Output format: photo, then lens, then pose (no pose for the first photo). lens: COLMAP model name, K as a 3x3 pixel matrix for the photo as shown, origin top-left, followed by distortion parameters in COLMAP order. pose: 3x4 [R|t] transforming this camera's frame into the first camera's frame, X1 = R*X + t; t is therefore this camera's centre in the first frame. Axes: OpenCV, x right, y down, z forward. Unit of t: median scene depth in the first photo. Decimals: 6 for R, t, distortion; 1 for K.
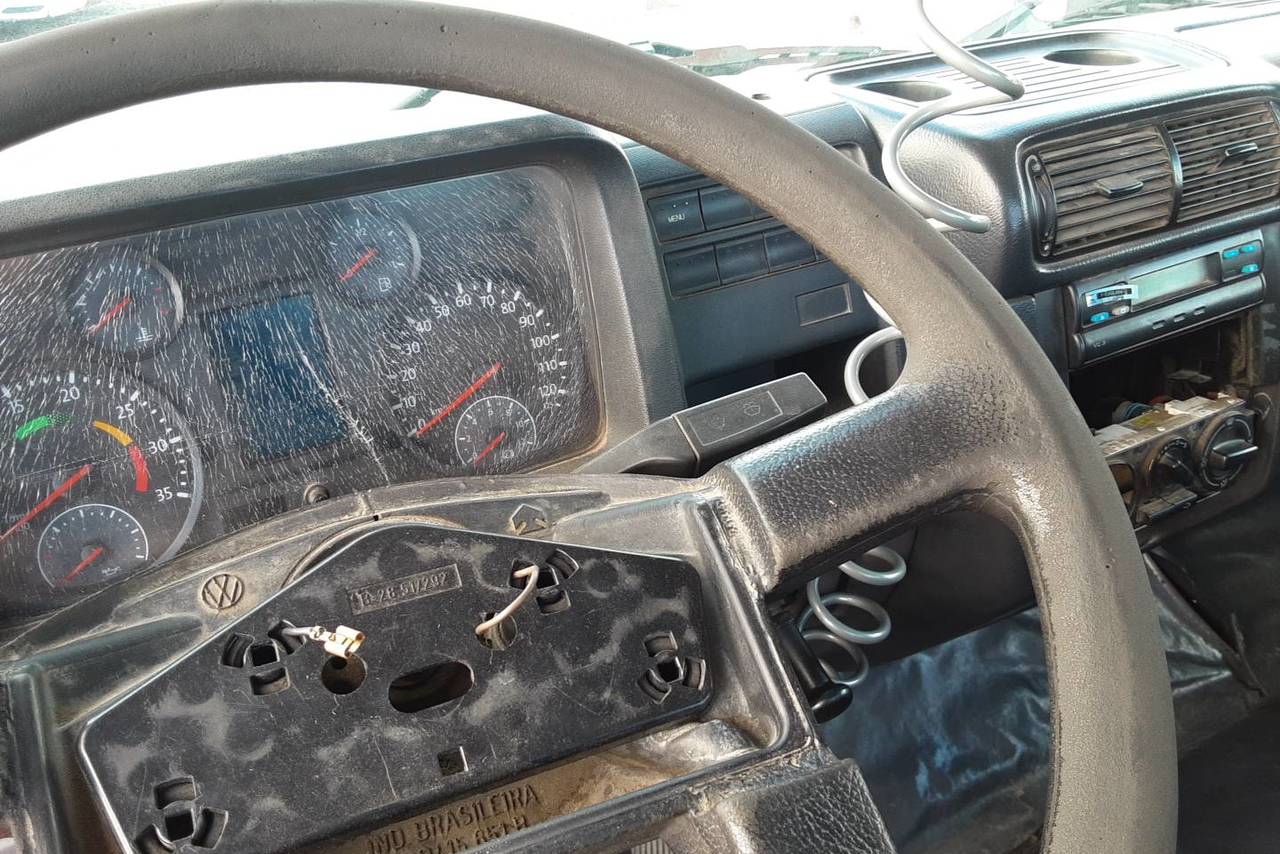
lens RADIAL K [[1032.8, 0, 640.0], [0, 1032.8, 427.0], [0, 0, 1]] dist [0.086573, -0.175520]
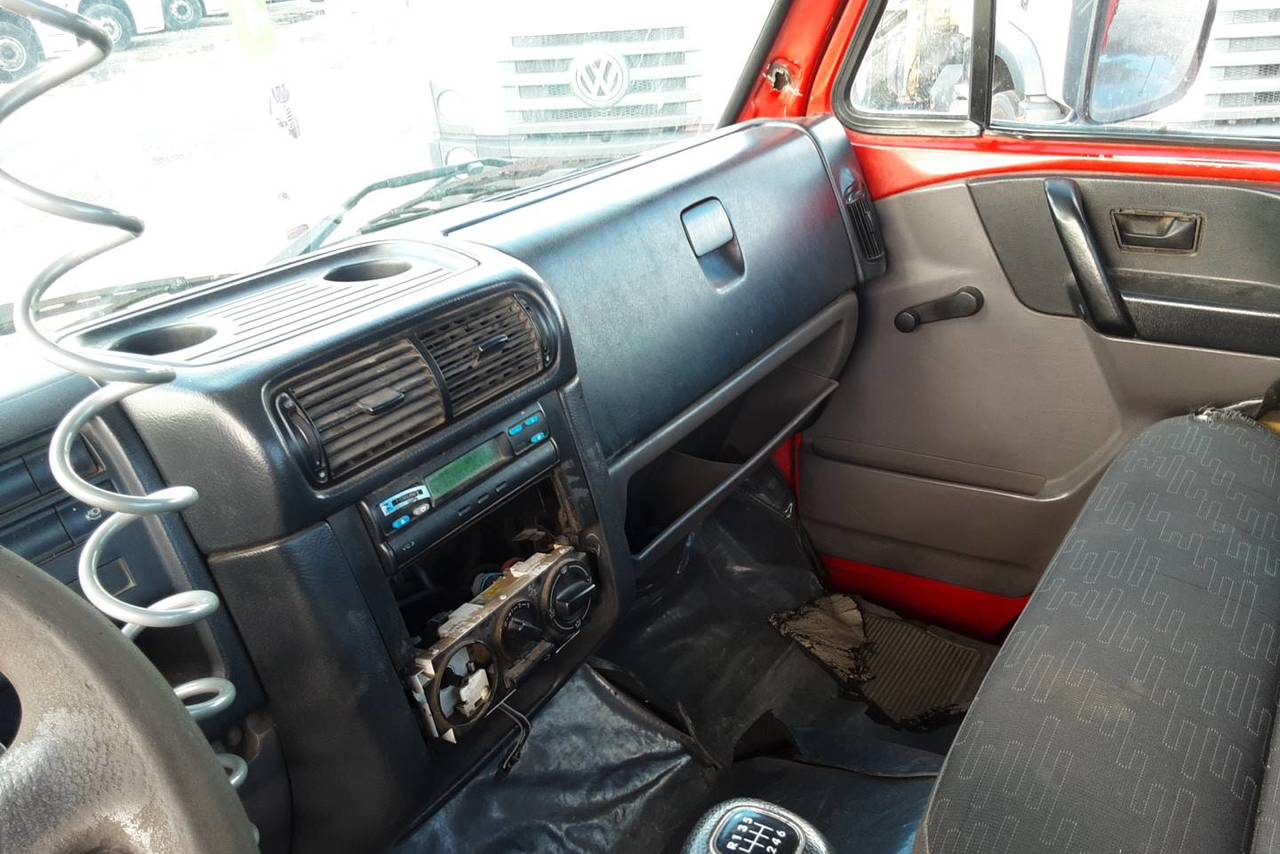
lens RADIAL K [[1032.8, 0, 640.0], [0, 1032.8, 427.0], [0, 0, 1]] dist [0.086573, -0.175520]
pose [[0.869007, -0.207398, 0.449236, 0.192605], [0.271005, 0.959127, -0.081437, -0.044292], [-0.413985, 0.192515, 0.889694, -0.046090]]
